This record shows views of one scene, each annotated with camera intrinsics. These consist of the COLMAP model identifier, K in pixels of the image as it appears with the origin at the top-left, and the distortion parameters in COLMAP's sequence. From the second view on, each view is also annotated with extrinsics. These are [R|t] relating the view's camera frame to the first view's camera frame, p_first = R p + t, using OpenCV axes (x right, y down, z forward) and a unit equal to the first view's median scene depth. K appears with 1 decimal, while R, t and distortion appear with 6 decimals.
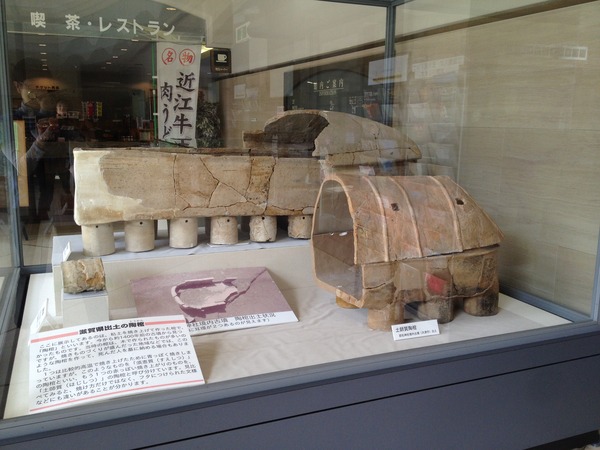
lens RADIAL K [[562.9, 0, 300.0], [0, 562.9, 225.0], [0, 0, 1]] dist [0.124300, -0.229956]
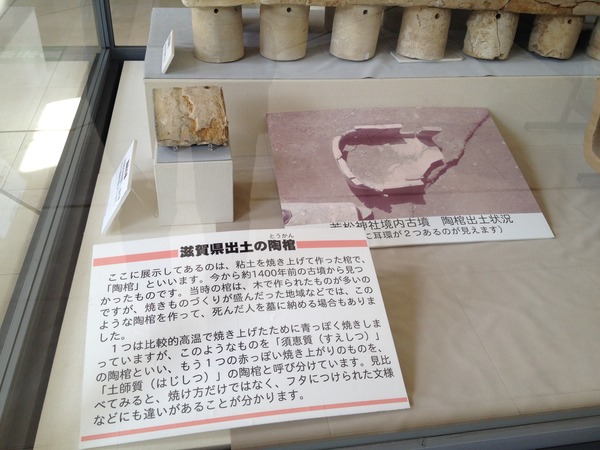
lens RADIAL K [[562.9, 0, 300.0], [0, 562.9, 225.0], [0, 0, 1]] dist [0.124300, -0.229956]
pose [[0.973568, 0.167676, -0.155083, -0.199854], [-0.089231, 0.904270, 0.417532, -0.065829], [0.210247, -0.392658, 0.895330, 0.561306]]
